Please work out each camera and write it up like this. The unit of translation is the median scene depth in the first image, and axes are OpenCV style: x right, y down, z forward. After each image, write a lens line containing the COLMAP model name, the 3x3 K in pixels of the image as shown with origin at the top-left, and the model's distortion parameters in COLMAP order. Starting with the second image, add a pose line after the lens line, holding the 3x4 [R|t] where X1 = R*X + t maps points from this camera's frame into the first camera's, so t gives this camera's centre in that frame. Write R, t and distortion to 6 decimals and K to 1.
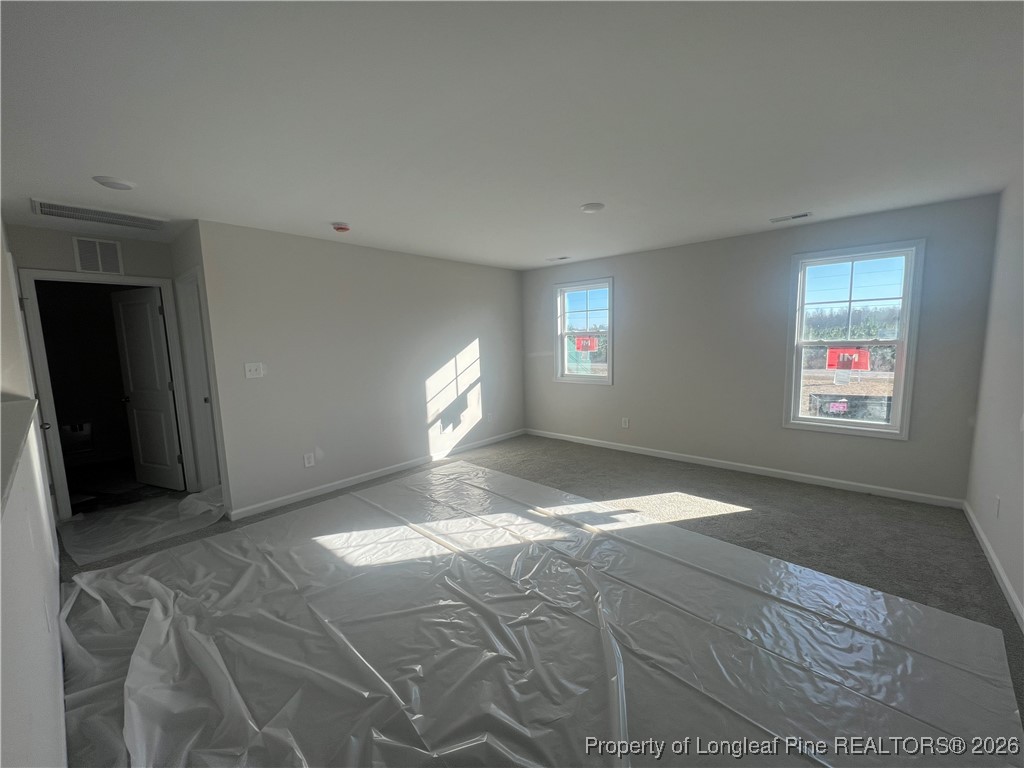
lens RADIAL K [[406.9, 0, 512.0], [0, 406.9, 384.0], [0, 0, 1]] dist [-0.001251, -0.000105]
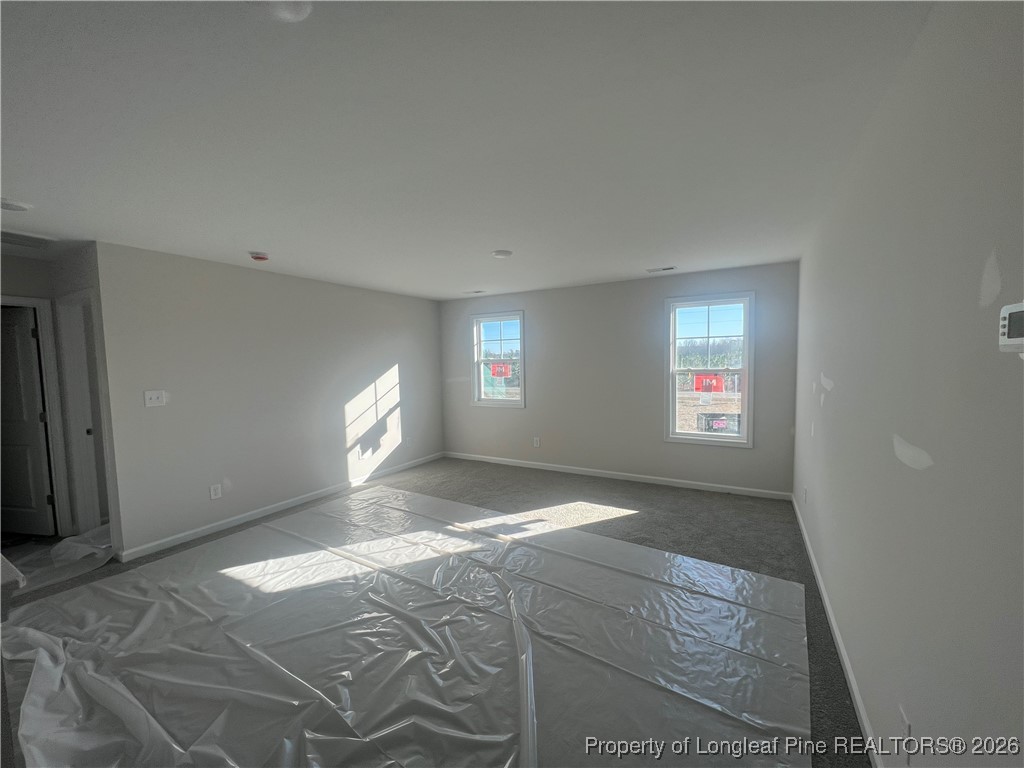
lens RADIAL K [[406.9, 0, 512.0], [0, 406.9, 384.0], [0, 0, 1]] dist [-0.001251, -0.000105]
pose [[0.979762, -0.004798, 0.200111, -0.008818], [0.016538, 0.998235, -0.057039, 0.000702], [-0.199484, 0.059194, 0.978112, -0.121633]]
